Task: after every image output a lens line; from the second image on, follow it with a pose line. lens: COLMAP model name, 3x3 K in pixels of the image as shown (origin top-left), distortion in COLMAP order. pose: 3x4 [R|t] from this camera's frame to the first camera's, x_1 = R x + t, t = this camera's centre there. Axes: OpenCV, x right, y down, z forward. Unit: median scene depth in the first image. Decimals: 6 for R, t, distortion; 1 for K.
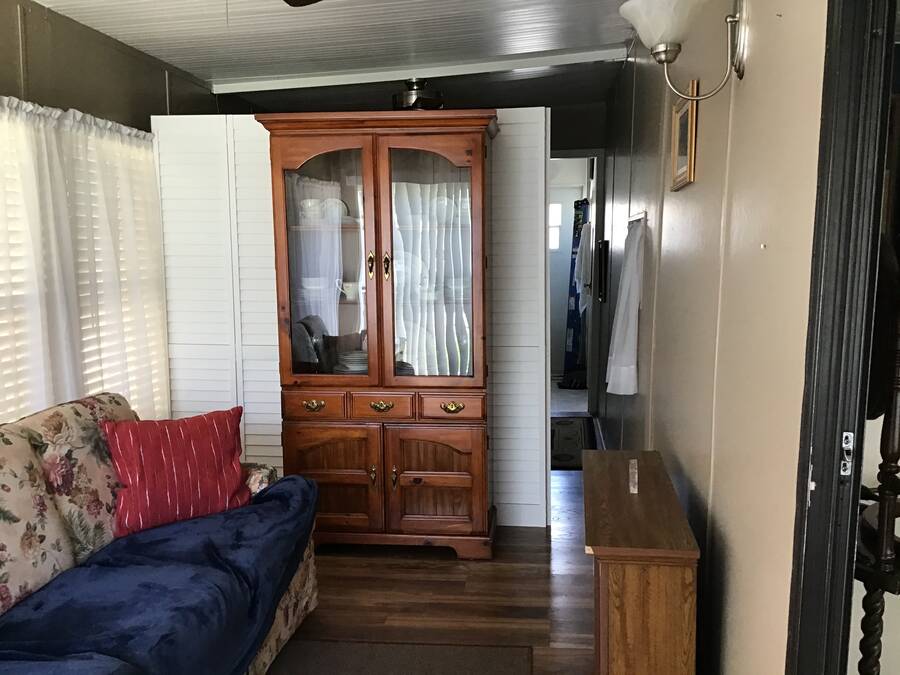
lens RADIAL K [[806.9, 0, 450.8], [0, 806.9, 337.6], [0, 0, 1]] dist [0.062062, -0.118976]
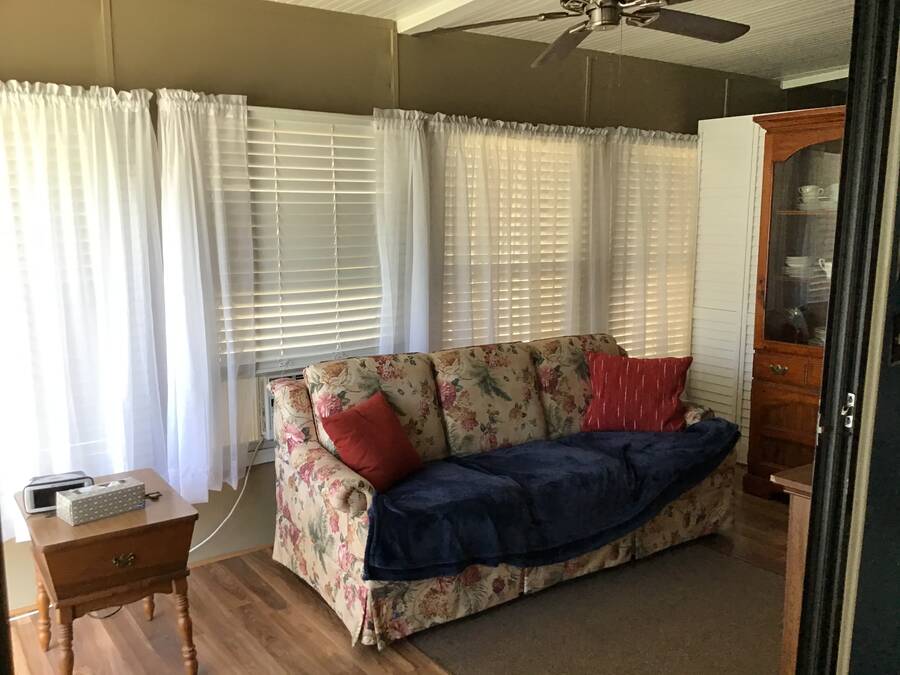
lens RADIAL K [[806.9, 0, 450.8], [0, 806.9, 340.4], [0, 0, 1]] dist [0.062062, -0.118976]
pose [[0.669487, 0.114502, -0.733946, 0.472296], [-0.087606, 0.993324, 0.075055, -0.002795], [0.737639, 0.014050, 0.675049, -0.150136]]
